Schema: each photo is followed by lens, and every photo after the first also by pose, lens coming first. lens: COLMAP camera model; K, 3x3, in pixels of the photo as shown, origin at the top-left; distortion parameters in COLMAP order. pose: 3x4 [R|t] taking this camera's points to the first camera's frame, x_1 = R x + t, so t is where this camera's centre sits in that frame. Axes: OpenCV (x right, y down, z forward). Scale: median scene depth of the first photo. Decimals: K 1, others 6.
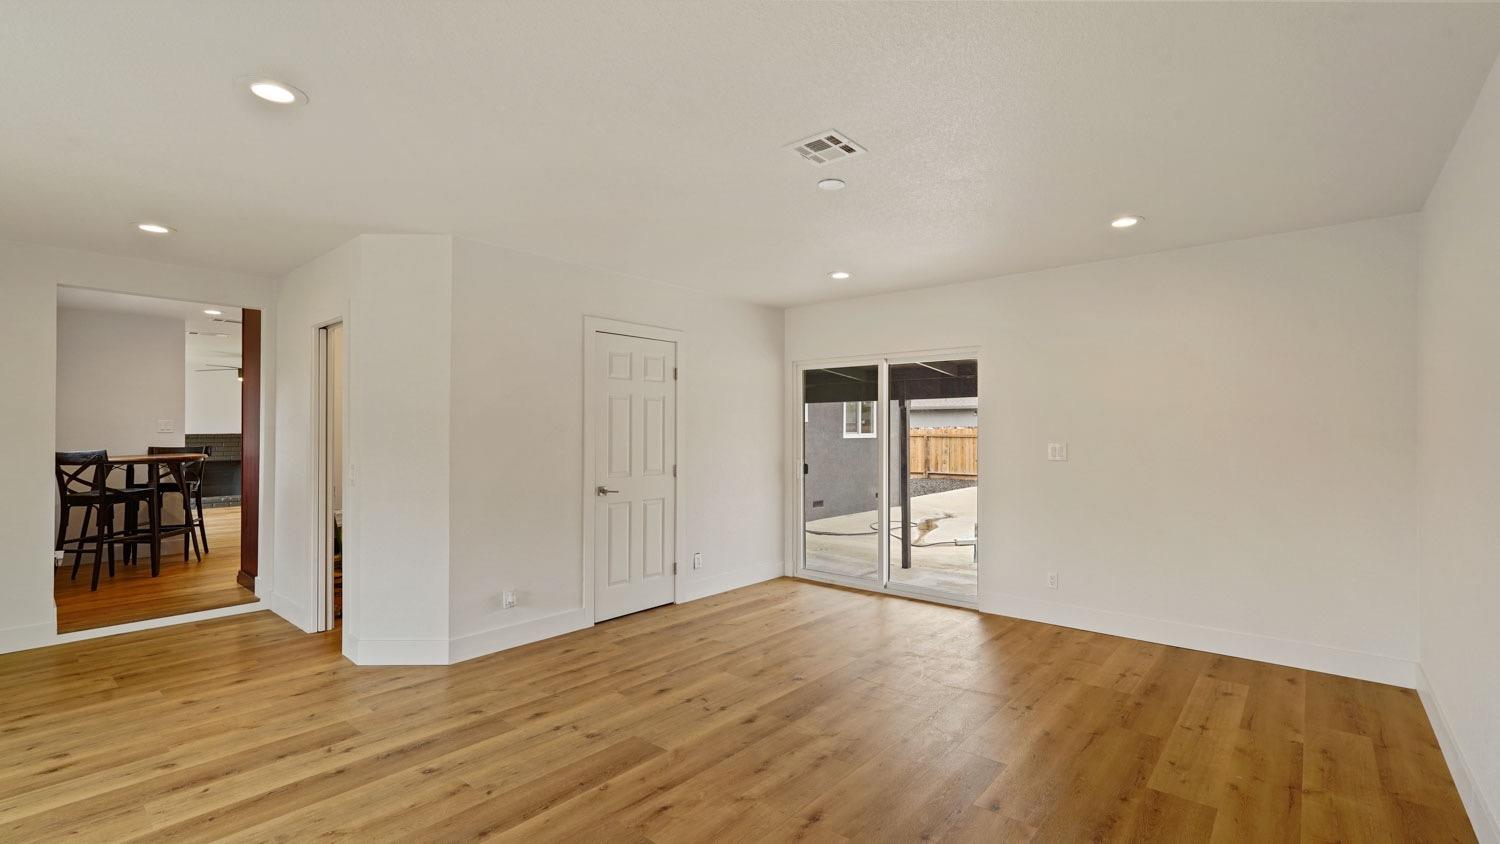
lens RADIAL K [[673.2, 0, 753.4], [0, 673.2, 421.5], [0, 0, 1]] dist [0.000956, 0.000034]
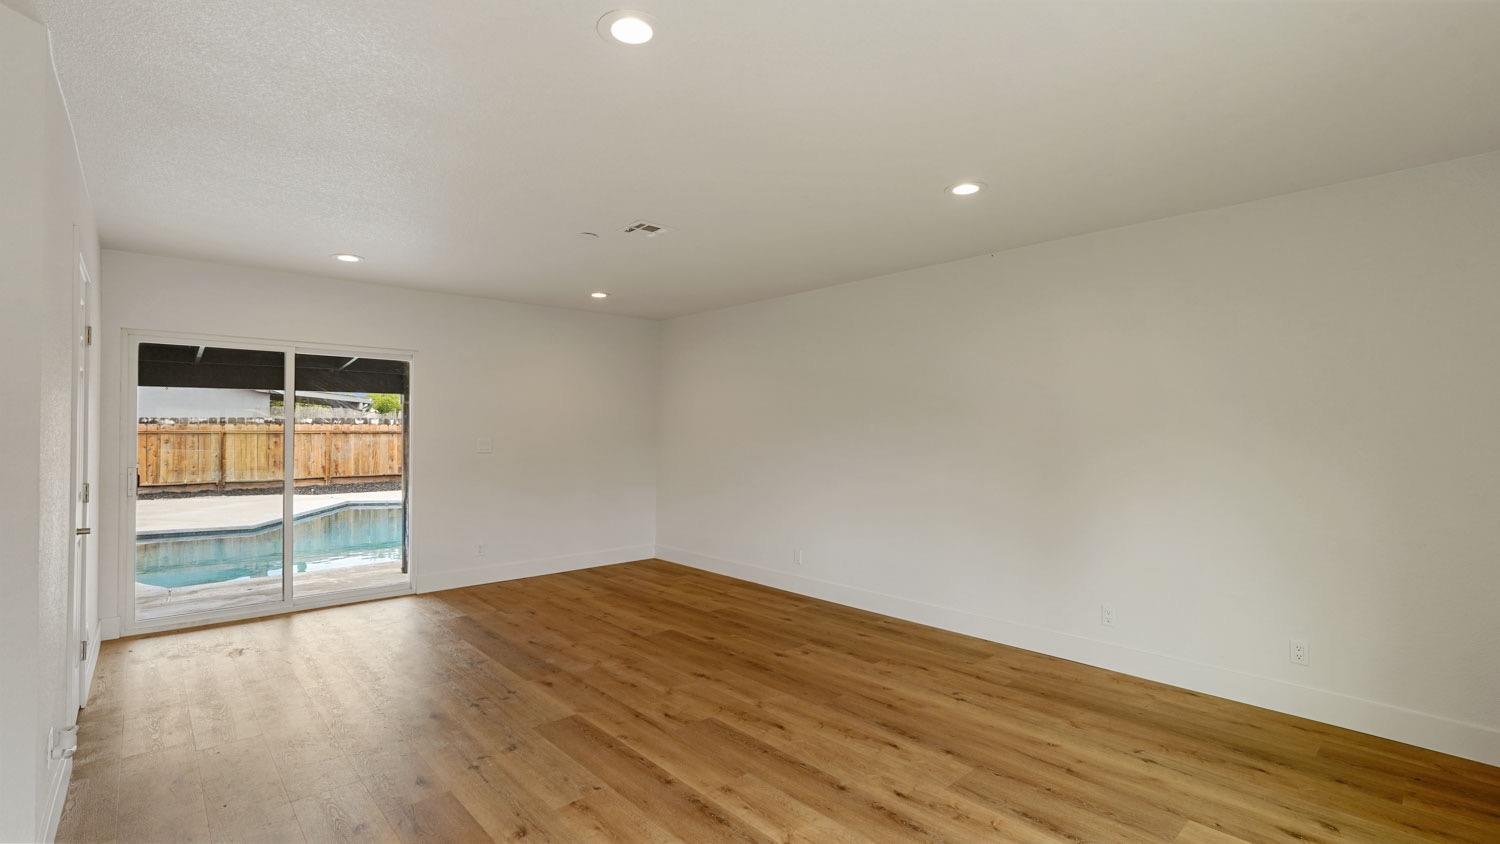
lens RADIAL K [[673.2, 0, 760.8], [0, 673.2, 419.1], [0, 0, 1]] dist [0.000956, 0.000034]
pose [[0.105445, 0.016835, 0.994283, -0.957289], [-0.018338, 0.999720, -0.014983, 0.006363], [-0.994256, -0.016653, 0.105724, 0.457915]]
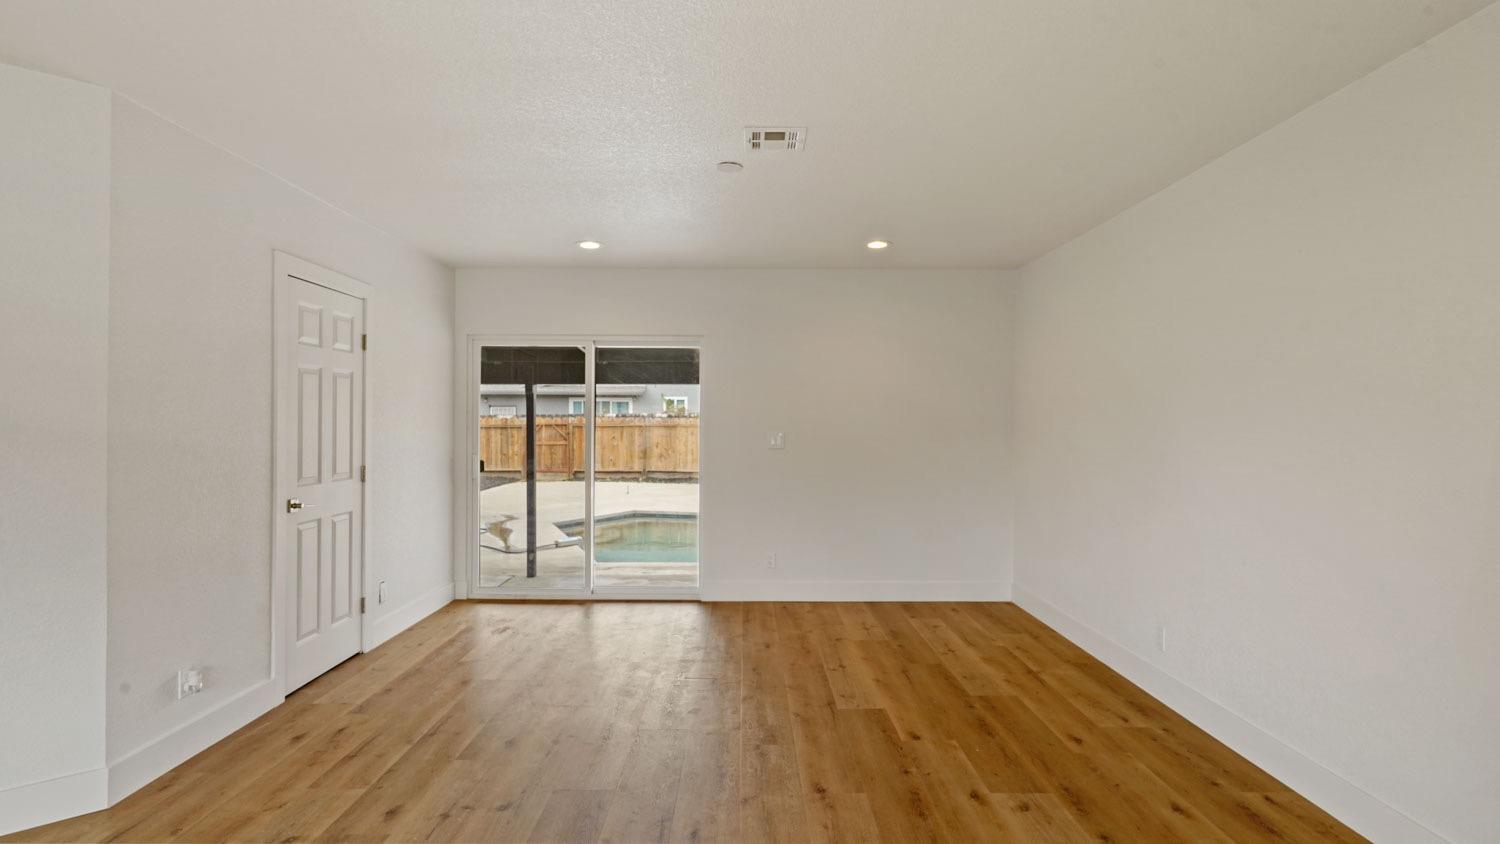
lens RADIAL K [[781.8, 0, 758.0], [0, 781.8, 420.8], [0, 0, 1]] dist [0.001248, 0.003908]
pose [[0.750358, 0.003750, 0.661021, -0.513749], [-0.013651, 0.999859, 0.009824, 0.001555], [-0.660890, -0.016395, 0.750303, 0.103097]]
